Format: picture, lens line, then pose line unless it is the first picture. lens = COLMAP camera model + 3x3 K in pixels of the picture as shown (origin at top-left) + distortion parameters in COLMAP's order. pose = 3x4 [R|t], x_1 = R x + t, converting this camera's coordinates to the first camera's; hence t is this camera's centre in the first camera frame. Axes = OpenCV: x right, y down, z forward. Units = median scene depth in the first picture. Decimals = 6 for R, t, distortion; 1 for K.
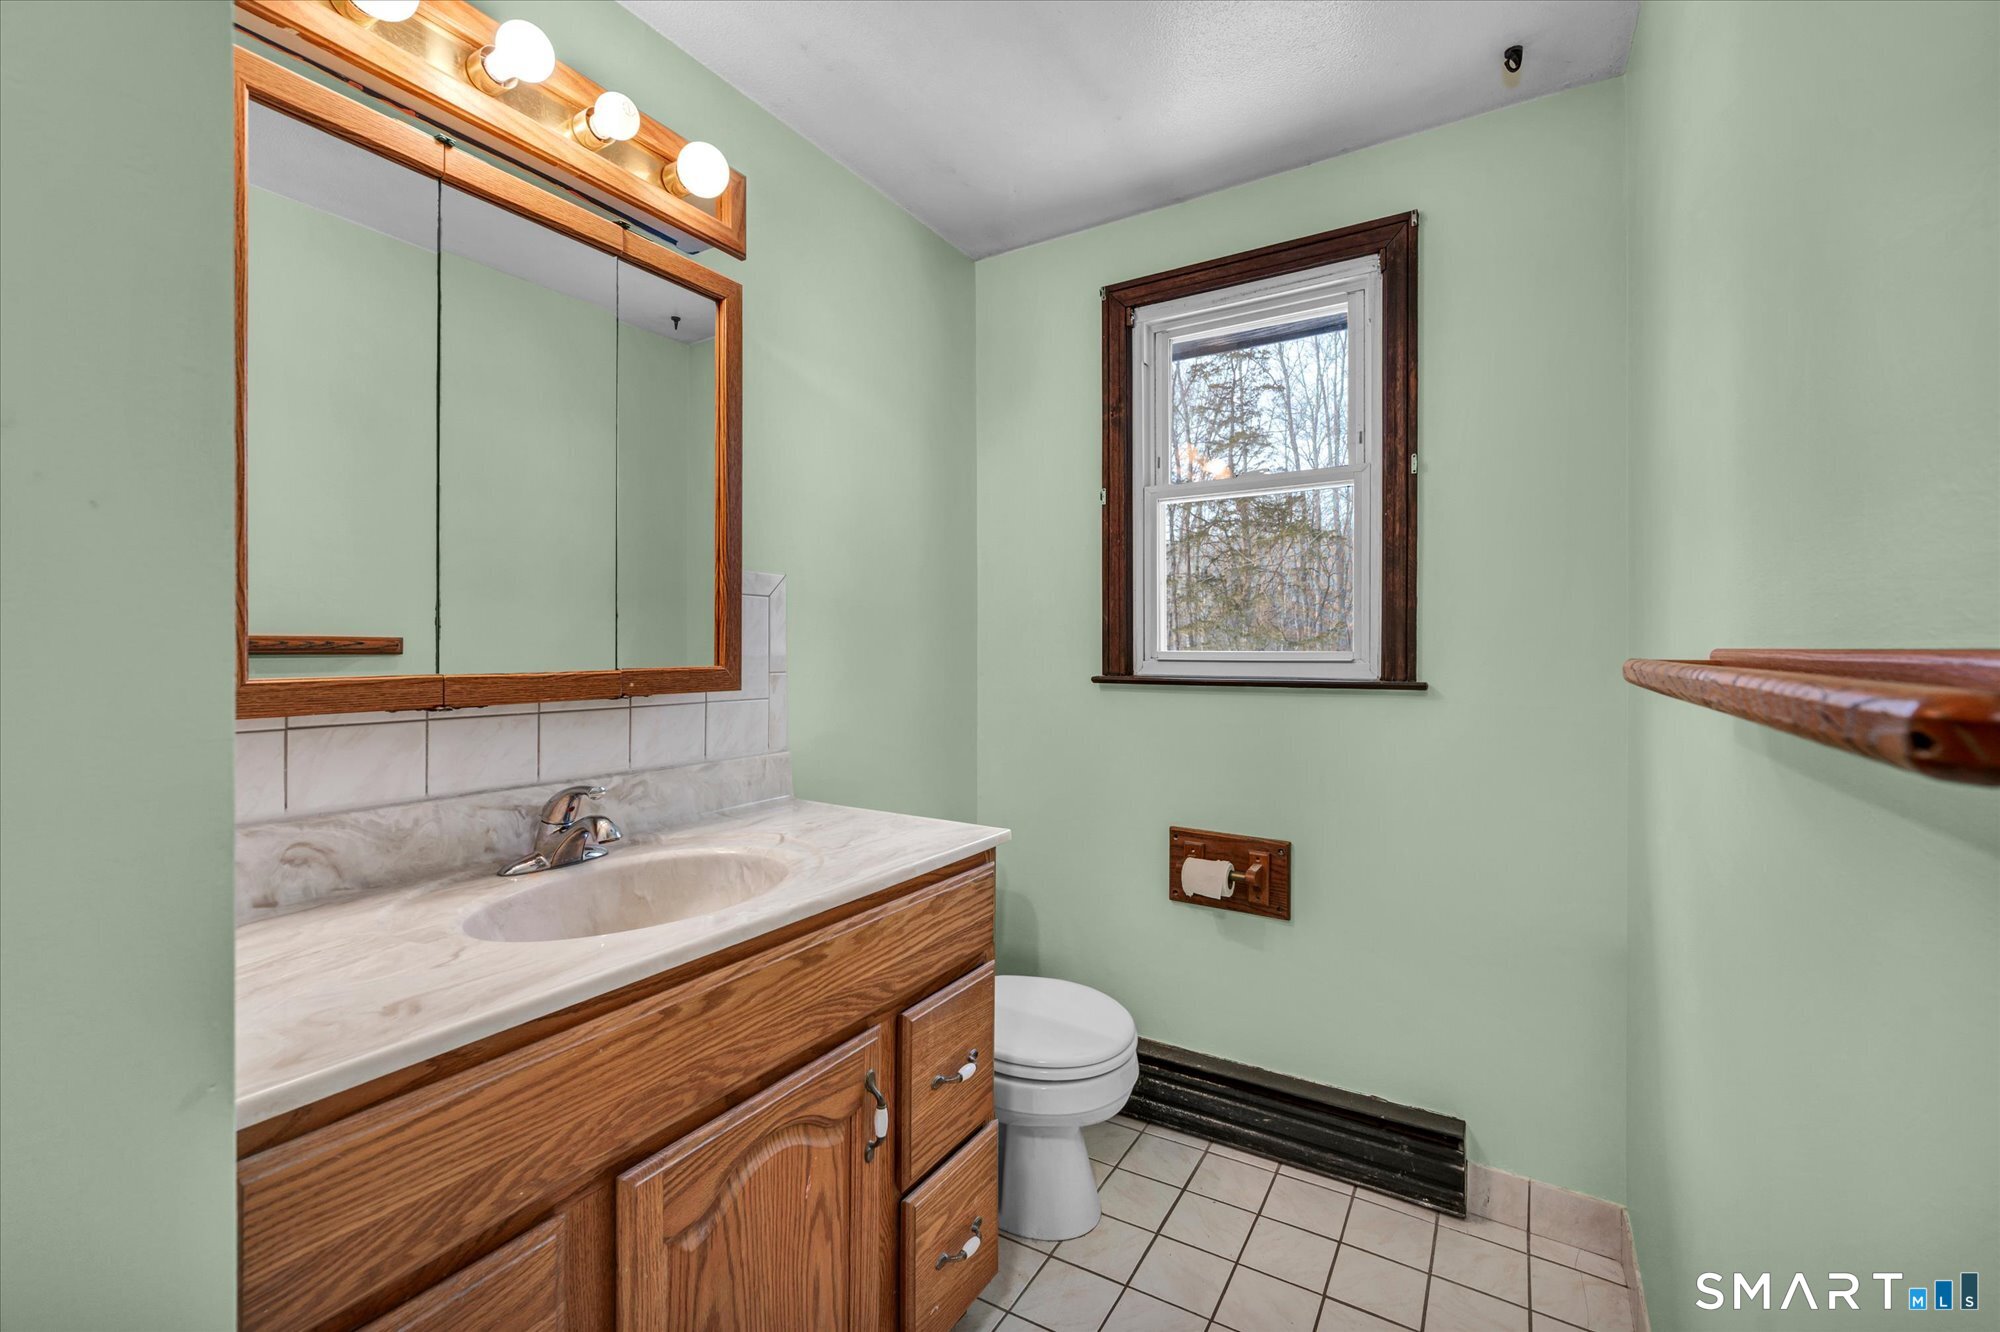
lens RADIAL K [[824.7, 0, 995.4], [0, 824.7, 654.0], [0, 0, 1]] dist [-0.002035, -0.000282]
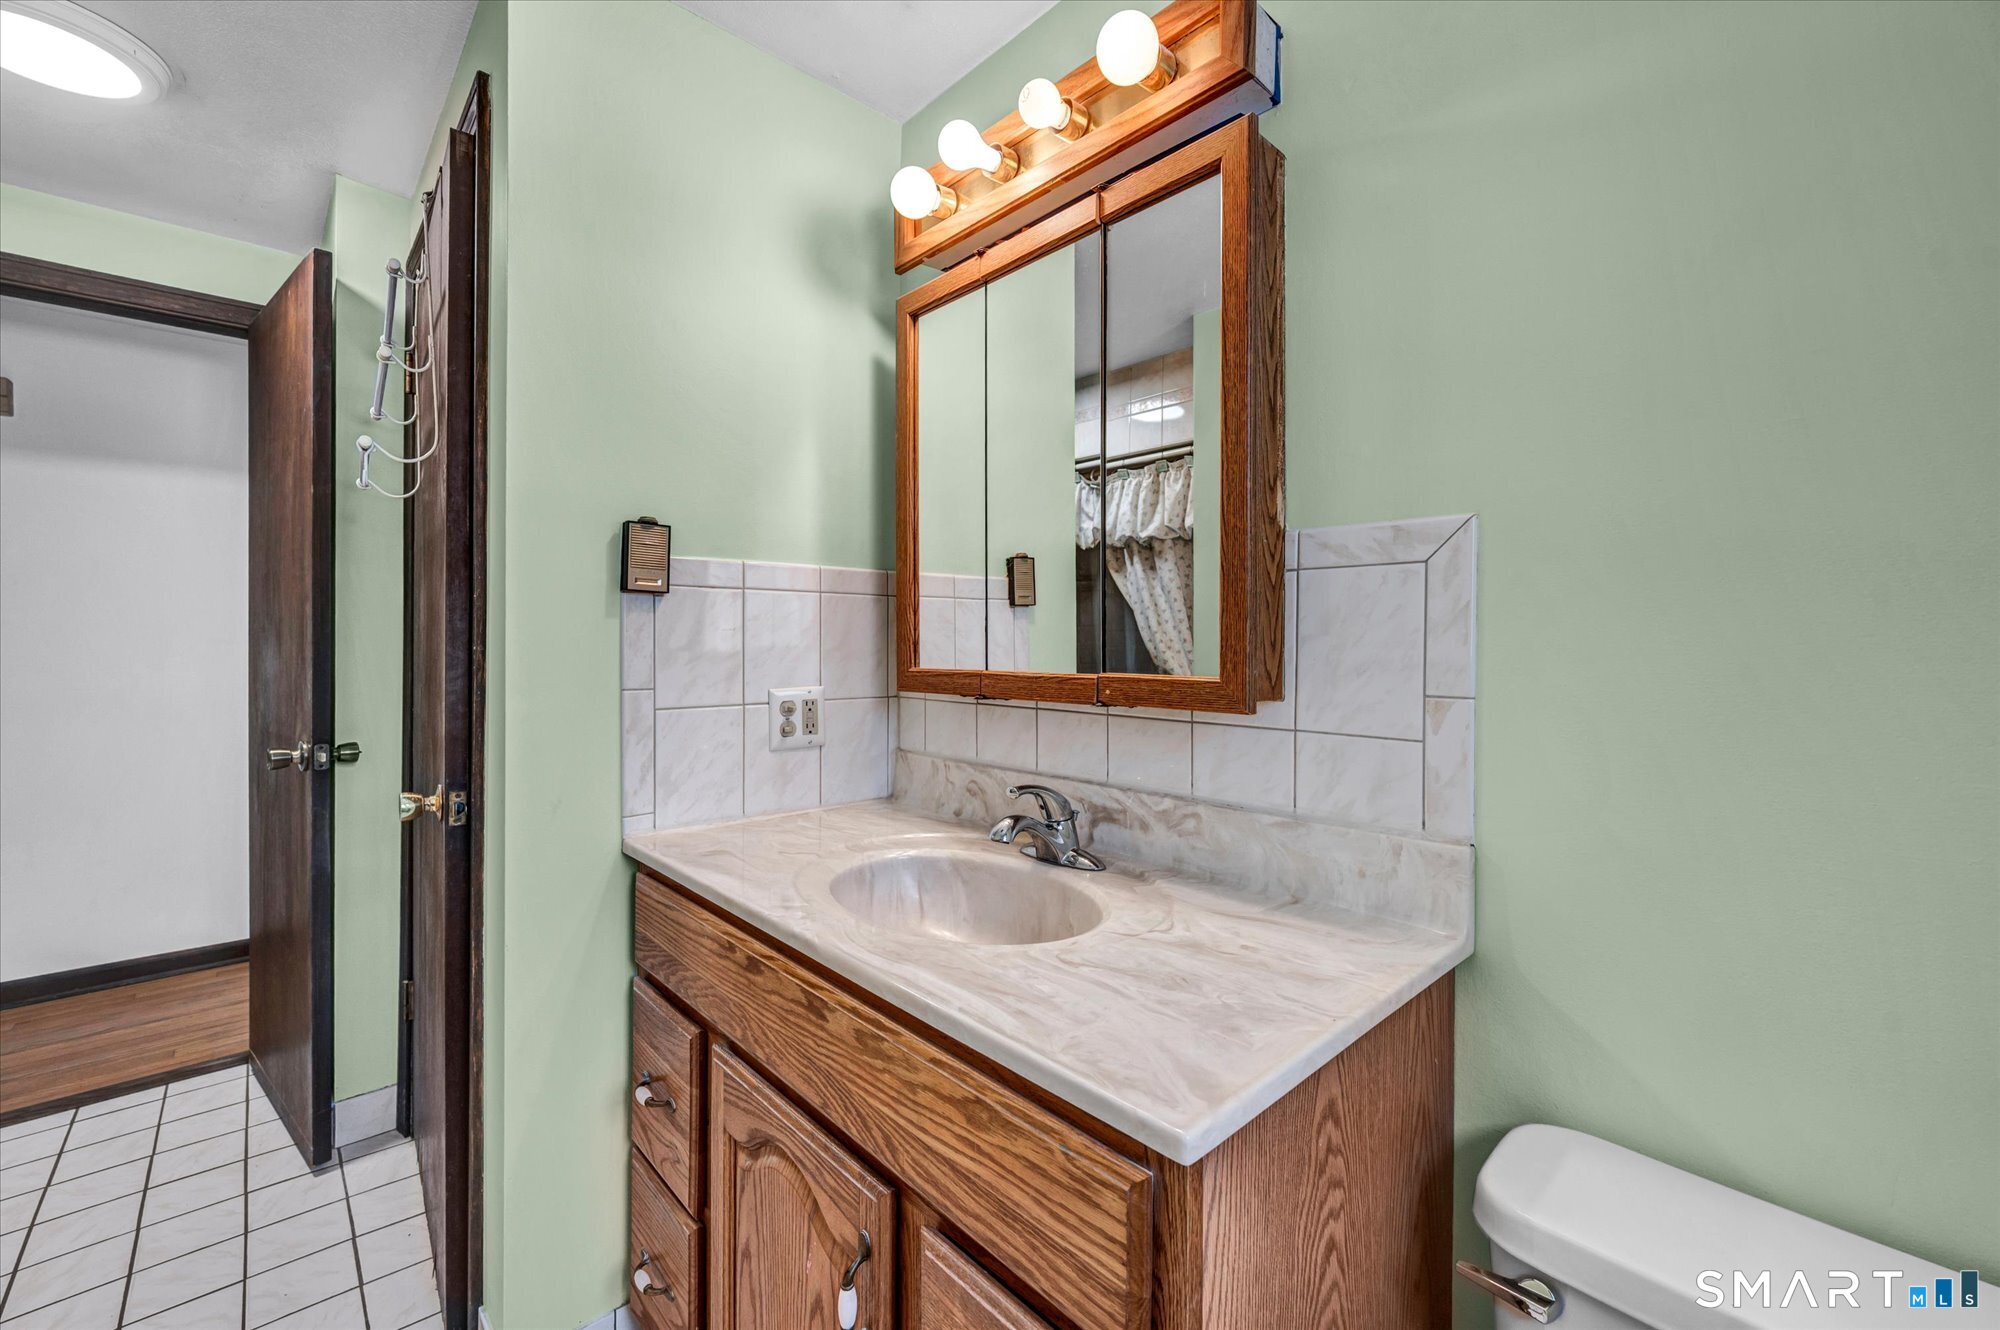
lens RADIAL K [[824.7, 0, 995.4], [0, 824.7, 653.0], [0, 0, 1]] dist [-0.002035, -0.000282]
pose [[-0.269803, 0.005572, -0.962899, 0.463548], [-0.009687, 0.999917, 0.008500, -0.010013], [0.962867, 0.011621, -0.269727, 1.174305]]
